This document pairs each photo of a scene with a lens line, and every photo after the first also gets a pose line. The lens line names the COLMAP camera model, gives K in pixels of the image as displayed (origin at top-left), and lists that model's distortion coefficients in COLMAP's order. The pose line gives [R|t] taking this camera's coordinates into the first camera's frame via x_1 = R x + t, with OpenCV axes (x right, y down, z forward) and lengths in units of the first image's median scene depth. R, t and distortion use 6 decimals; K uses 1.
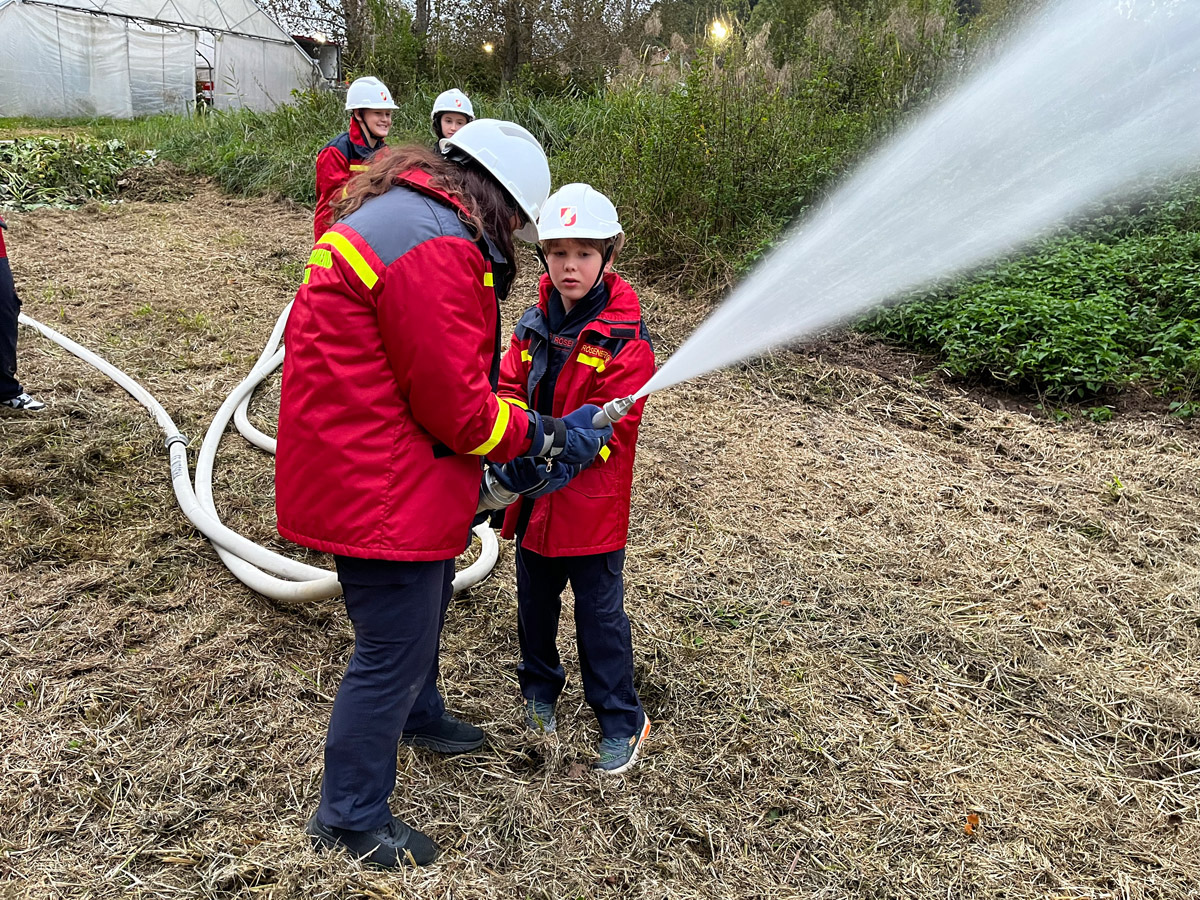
lens RADIAL K [[917.9, 0, 600.0], [0, 917.9, 451.8], [0, 0, 1]] dist [0.073873, -0.104163]
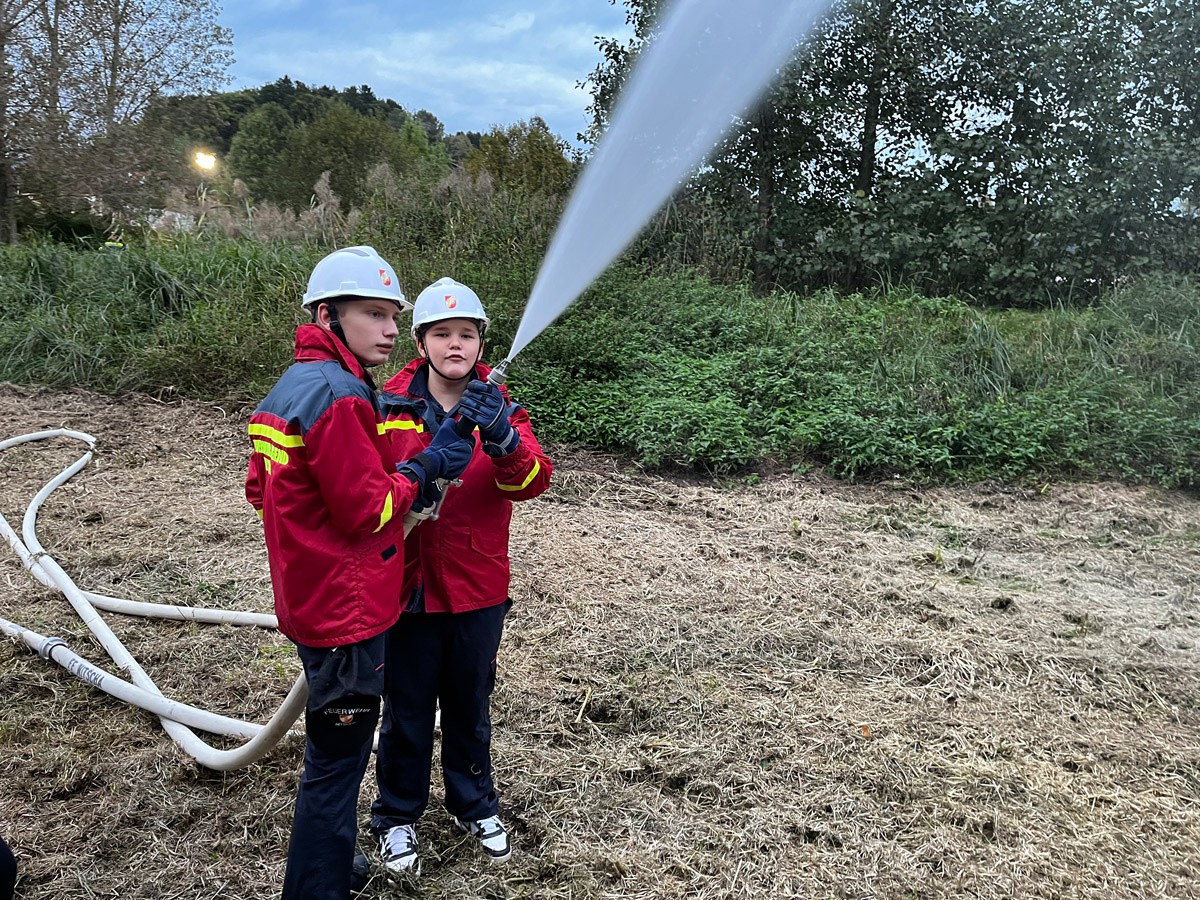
lens RADIAL K [[917.9, 0, 600.1], [0, 917.9, 445.2], [0, 0, 1]] dist [0.073873, -0.104163]
pose [[0.871294, -0.119612, 0.475963, -0.313513], [0.180748, 0.979882, -0.084625, -0.015450], [-0.456265, 0.159763, 0.875385, -0.122718]]
